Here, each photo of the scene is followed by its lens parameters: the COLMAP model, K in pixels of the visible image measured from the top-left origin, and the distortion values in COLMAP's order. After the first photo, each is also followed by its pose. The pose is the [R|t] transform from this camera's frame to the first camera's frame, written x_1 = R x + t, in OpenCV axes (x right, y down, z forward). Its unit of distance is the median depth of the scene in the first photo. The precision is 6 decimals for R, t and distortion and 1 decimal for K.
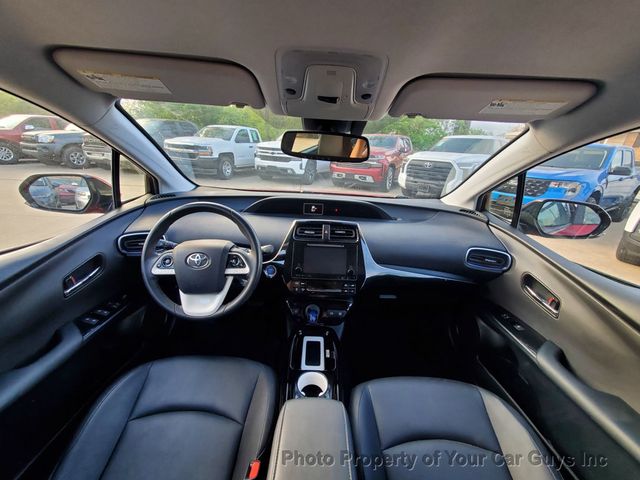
lens RADIAL K [[259.9, 0, 319.9], [0, 259.9, 250.6], [0, 0, 1]] dist [-0.000508, -0.000053]
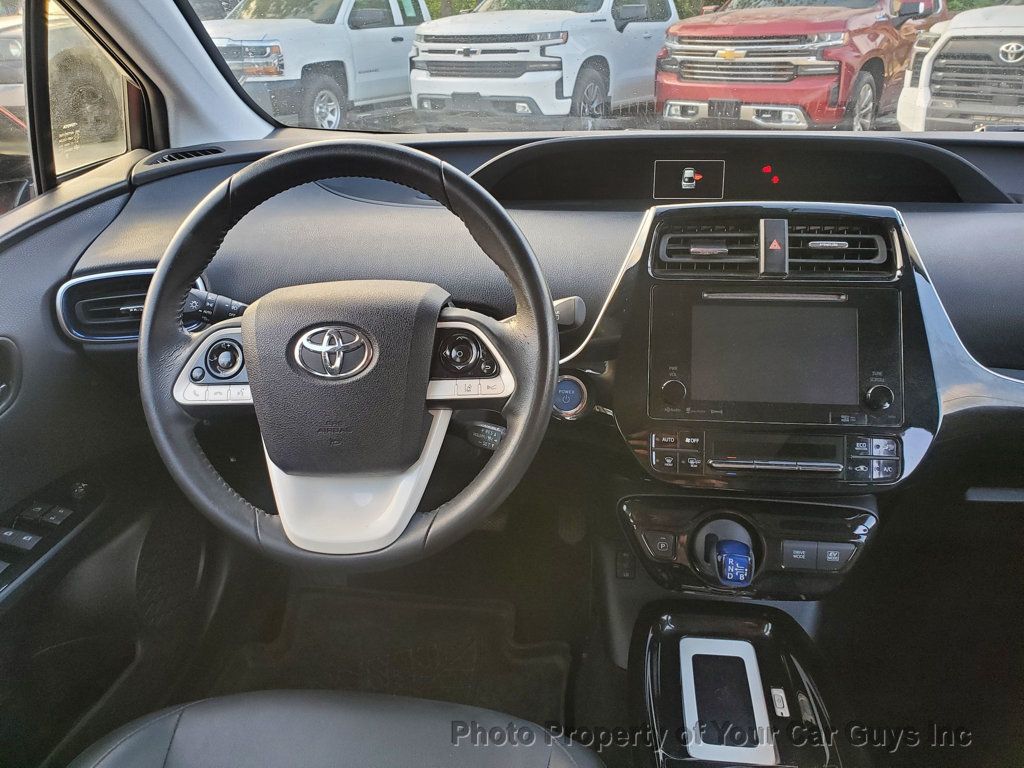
lens RADIAL K [[848.2, 0, 512.0], [0, 848.2, 384.0], [0, 0, 1]] dist [-0.006184, 0.000986]
pose [[0.990251, -0.016270, -0.138338, -0.129197], [0.019639, 0.999542, 0.023026, 0.045530], [0.137900, -0.025518, 0.990117, 0.114062]]
